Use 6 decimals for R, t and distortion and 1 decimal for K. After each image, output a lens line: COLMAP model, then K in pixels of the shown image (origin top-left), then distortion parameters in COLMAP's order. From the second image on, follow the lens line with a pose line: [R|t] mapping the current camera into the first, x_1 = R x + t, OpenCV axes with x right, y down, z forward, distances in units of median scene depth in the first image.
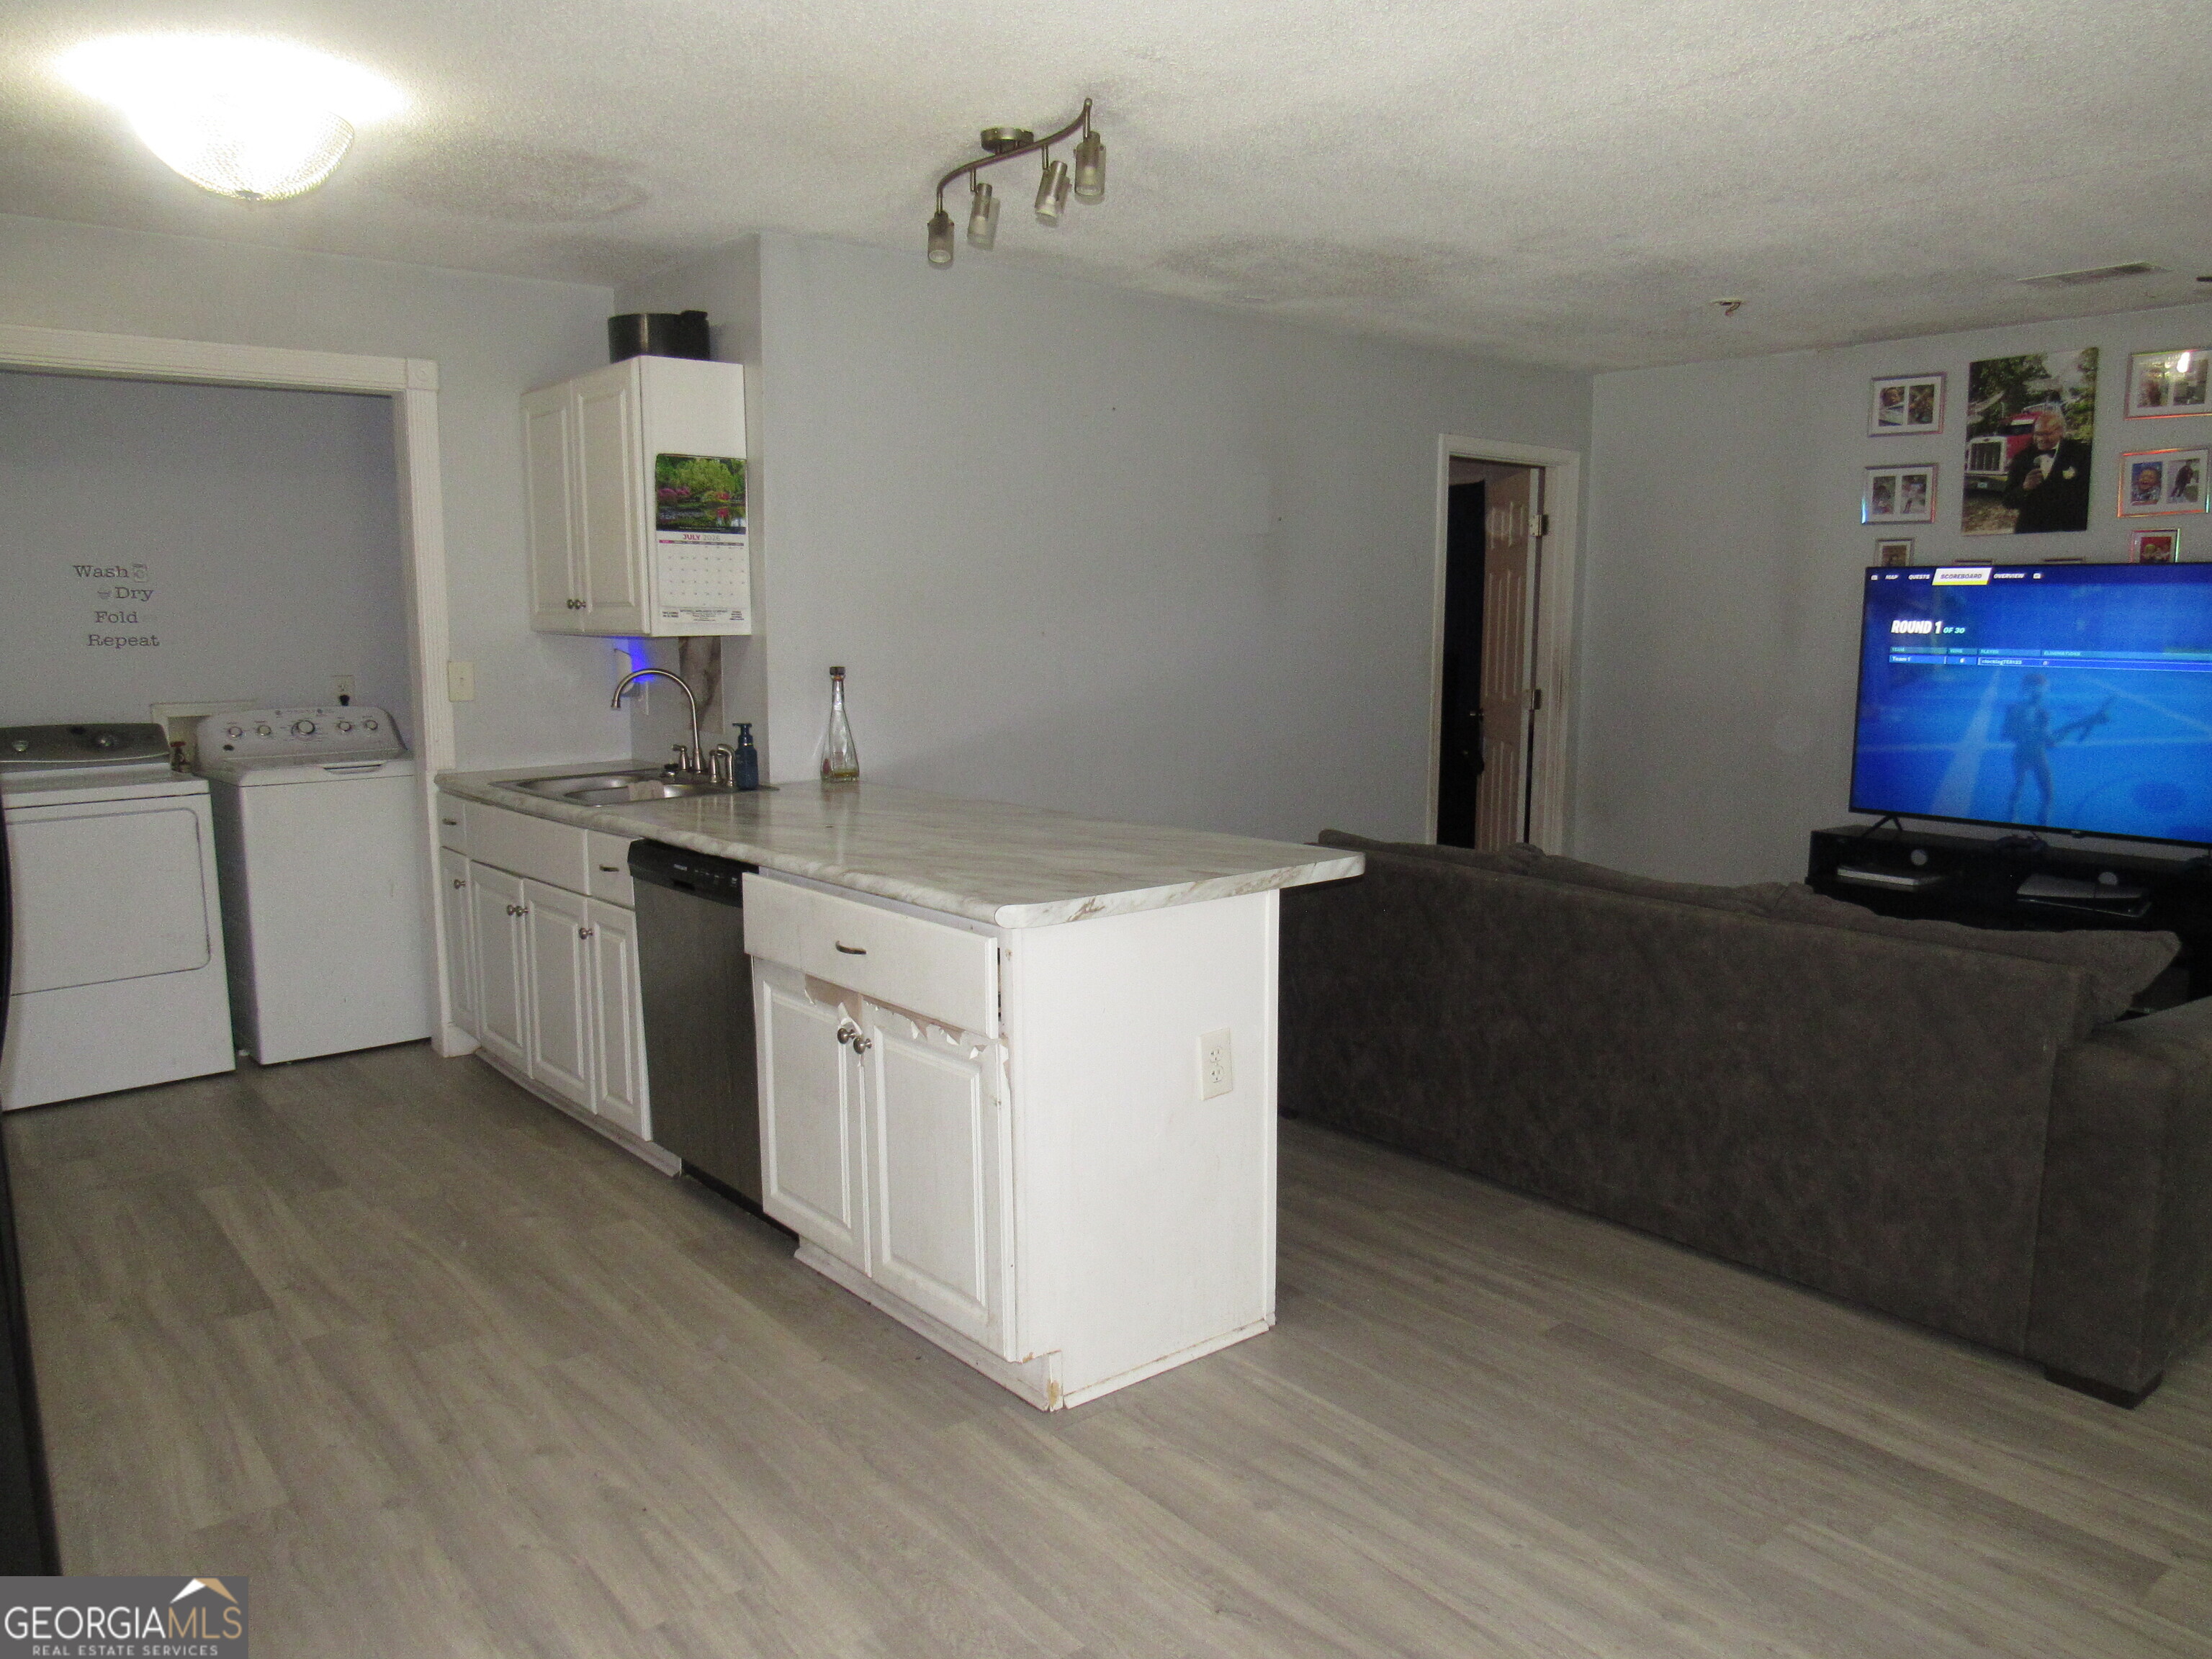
lens RADIAL K [[1648.8, 0, 1090.2], [0, 1648.8, 798.5], [0, 0, 1]] dist [0.027580, 0.001517]
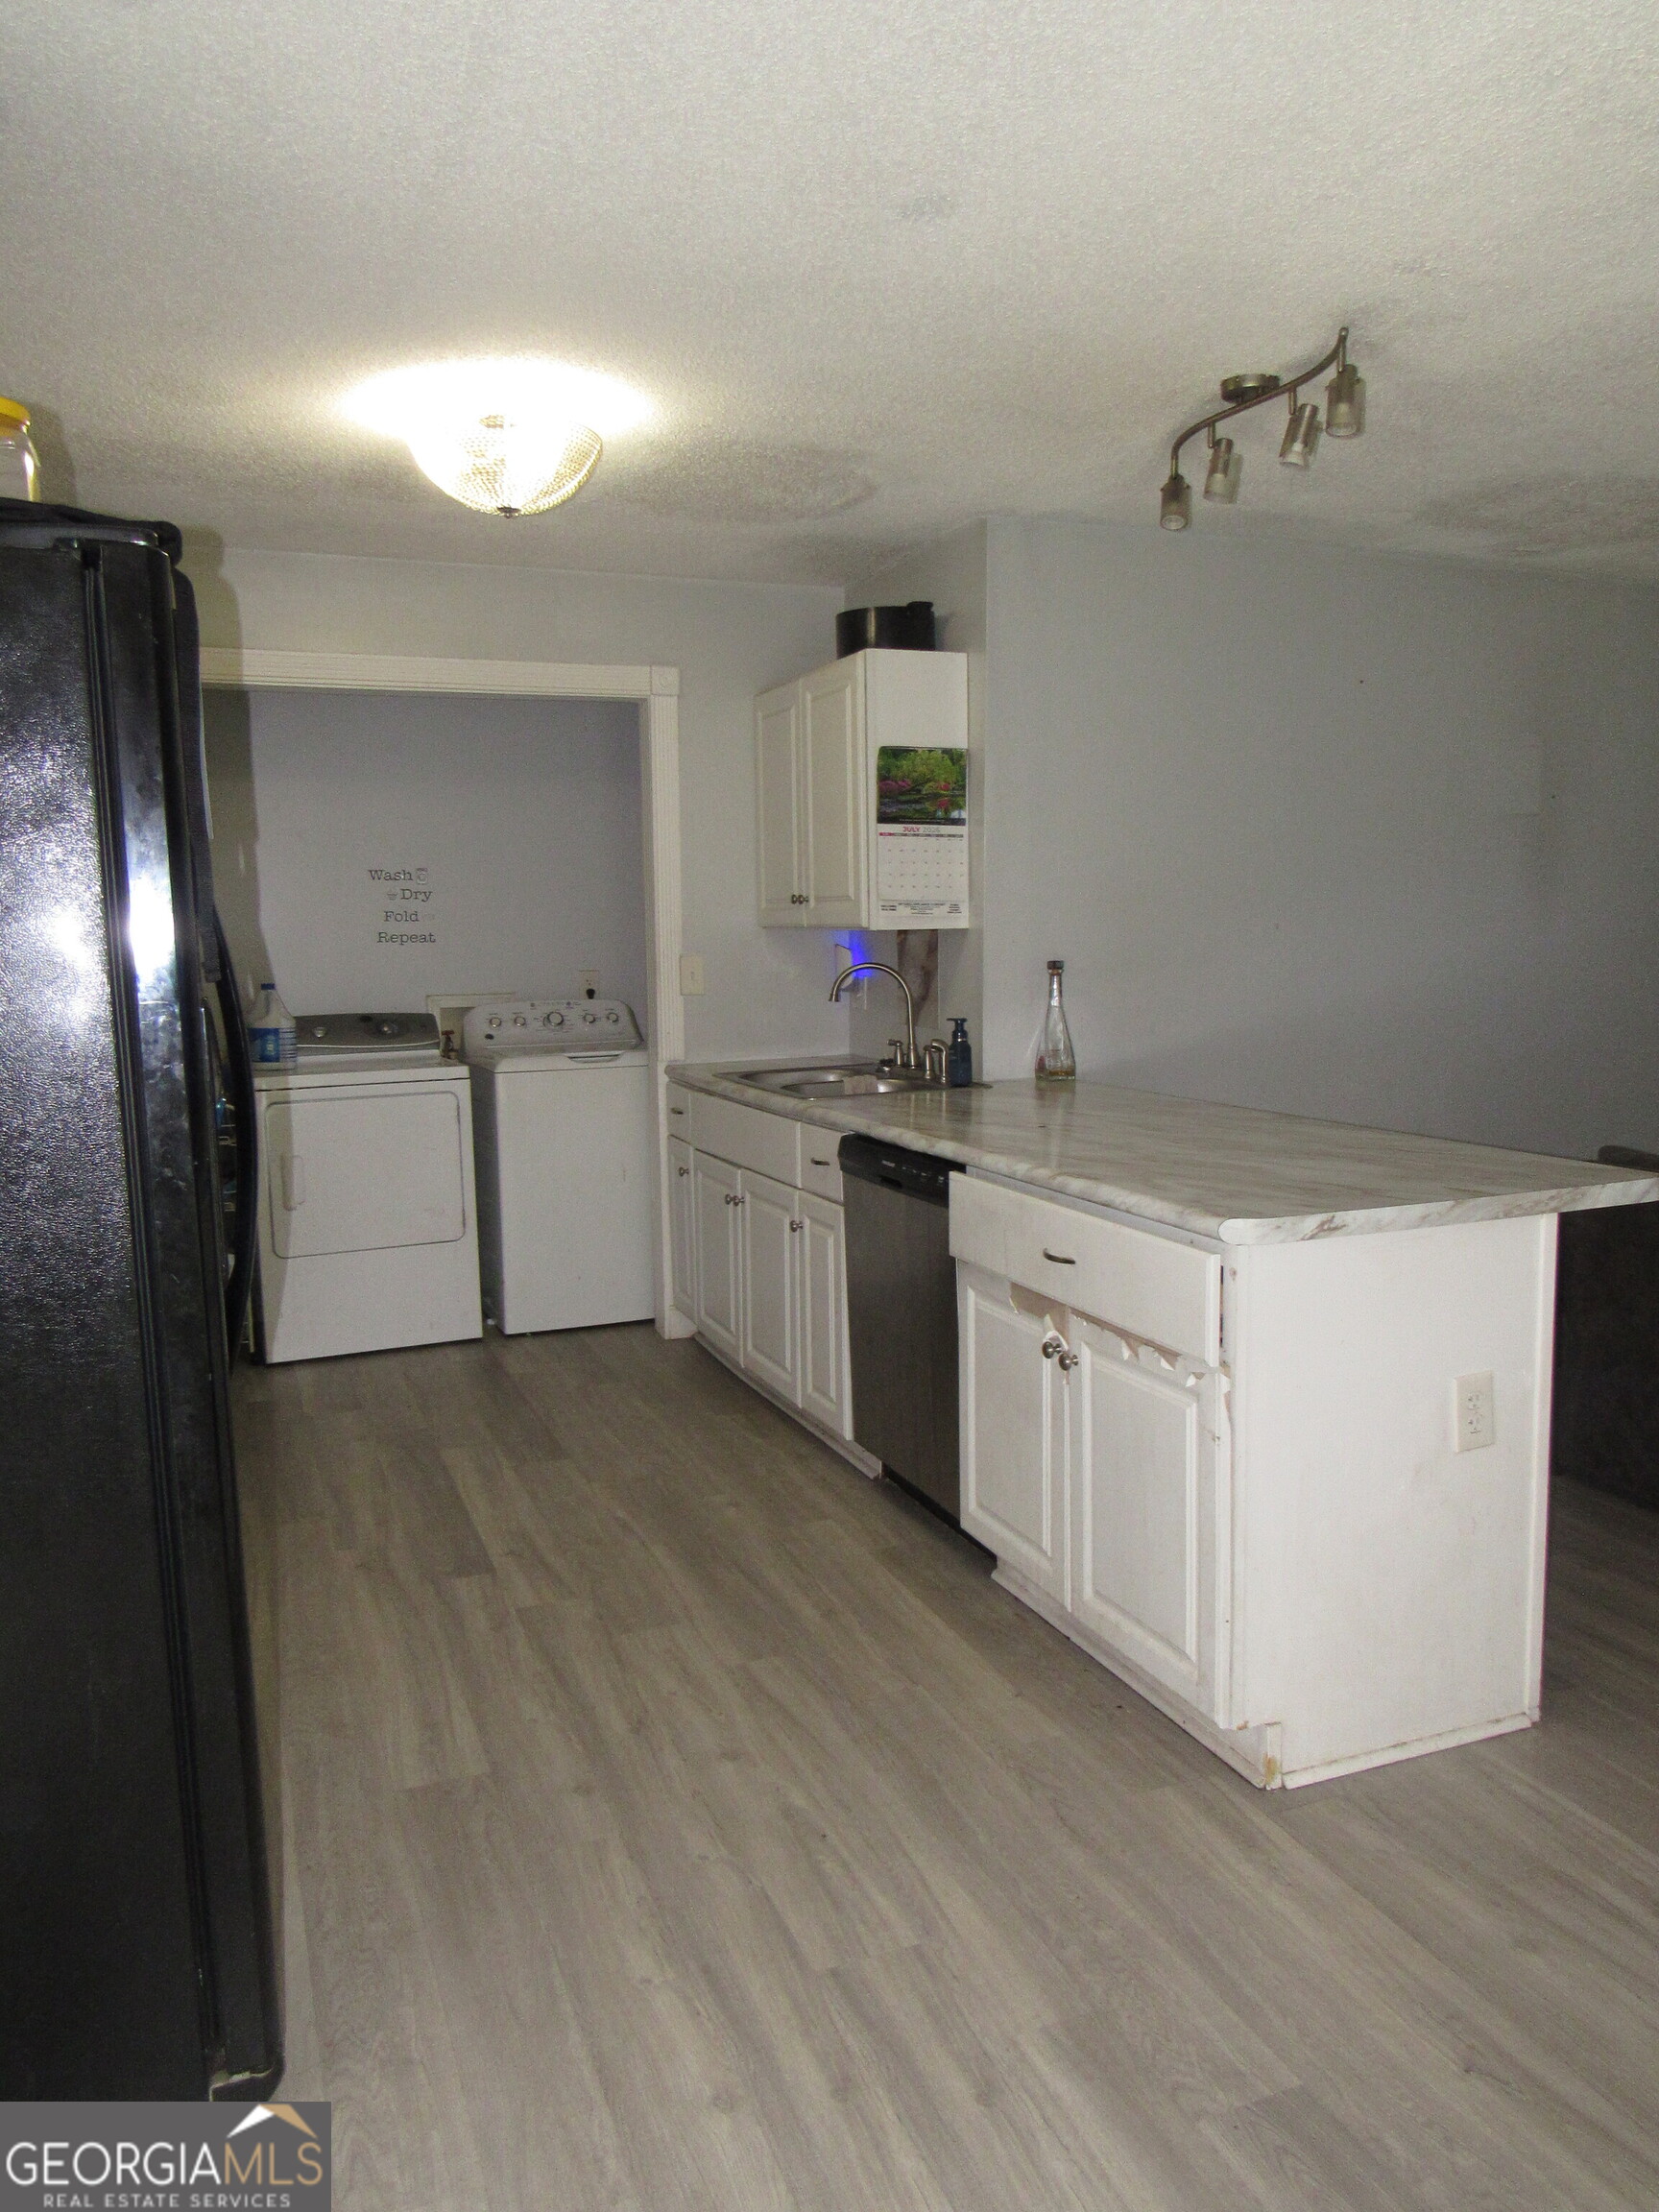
lens RADIAL K [[1562.9, 0, 829.5], [0, 1562.9, 1106.0], [0, 0, 1]] dist [-0.043278, 0.011652]
pose [[0.955119, 0.024931, -0.295173, -0.010564], [-0.024573, 0.999686, 0.004922, 0.004427], [0.295203, 0.002552, 0.955431, 0.115356]]
